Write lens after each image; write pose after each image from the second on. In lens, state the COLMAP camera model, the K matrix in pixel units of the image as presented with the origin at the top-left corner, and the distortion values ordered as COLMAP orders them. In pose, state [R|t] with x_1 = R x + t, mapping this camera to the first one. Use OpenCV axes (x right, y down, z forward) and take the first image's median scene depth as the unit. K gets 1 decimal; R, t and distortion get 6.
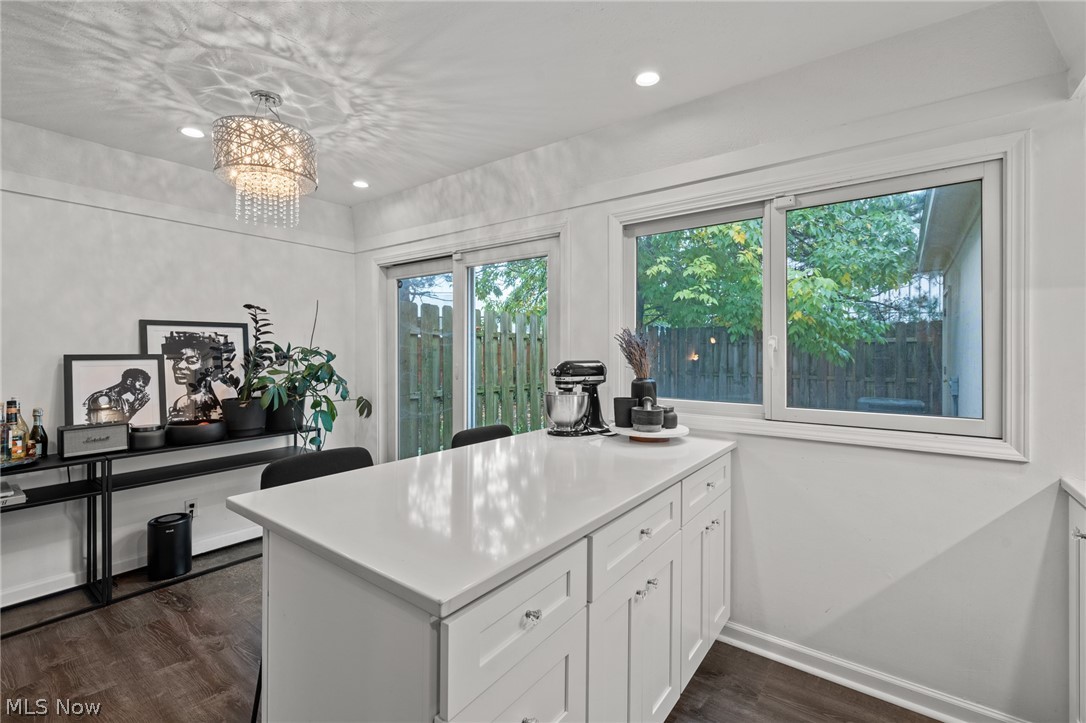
lens RADIAL K [[467.6, 0, 539.0], [0, 467.6, 352.6], [0, 0, 1]] dist [-0.002458, -0.000132]
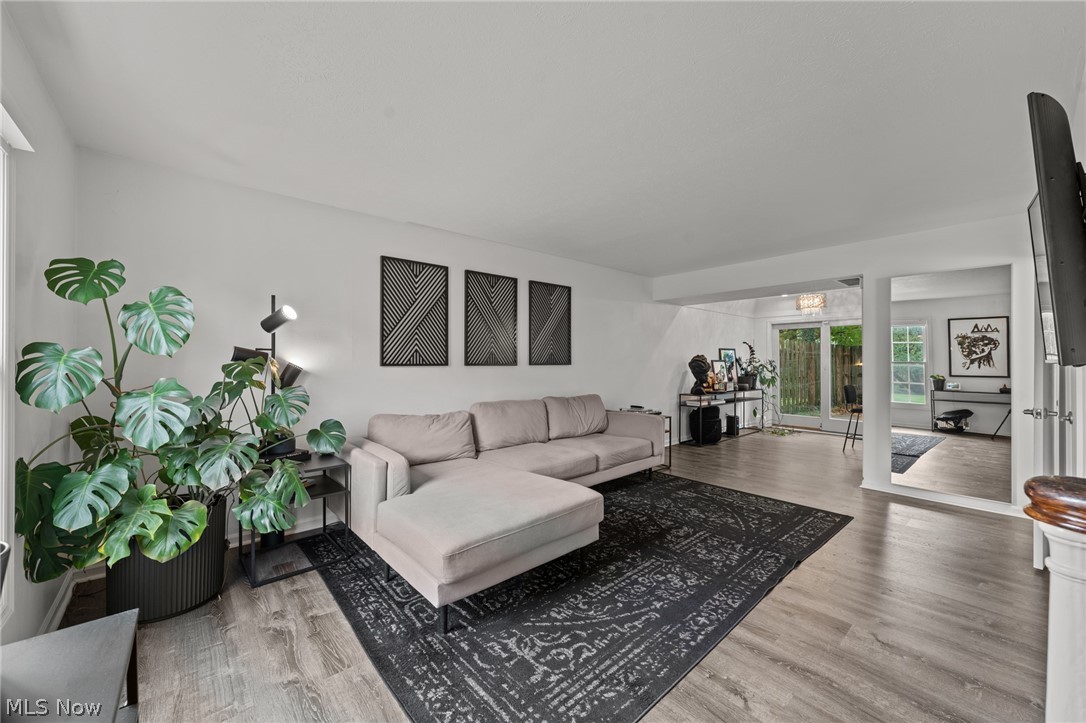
lens RADIAL K [[418.9, 0, 545.0], [0, 418.9, 357.6], [0, 0, 1]] dist [-0.000544, -0.000078]
pose [[0.981986, -0.001089, -0.188952, -1.496506], [-0.002468, 0.999824, -0.018586, 0.041757], [0.188940, 0.018717, 0.981810, -1.891630]]
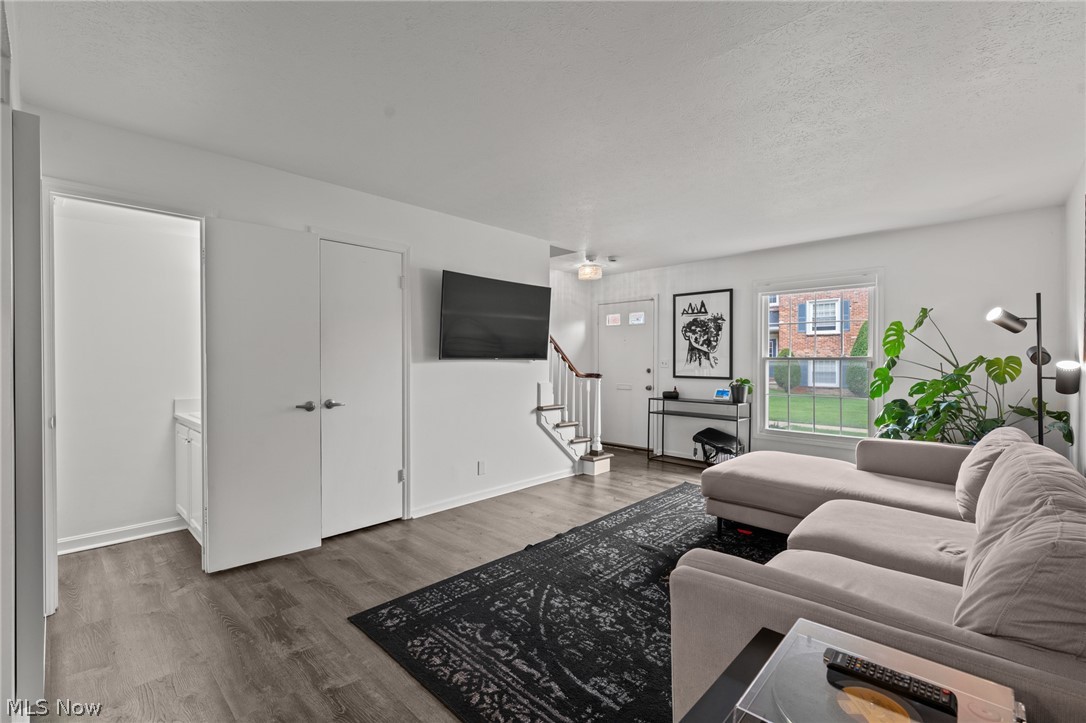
lens RADIAL K [[474.3, 0, 545.2], [0, 474.3, 360.0], [0, 0, 1]] dist [0.001074, 0.000186]
pose [[-0.994903, -0.001465, 0.100825, -1.260360], [-0.000458, 0.999950, 0.010011, 0.022562], [-0.100835, 0.009913, -0.994854, 0.368943]]
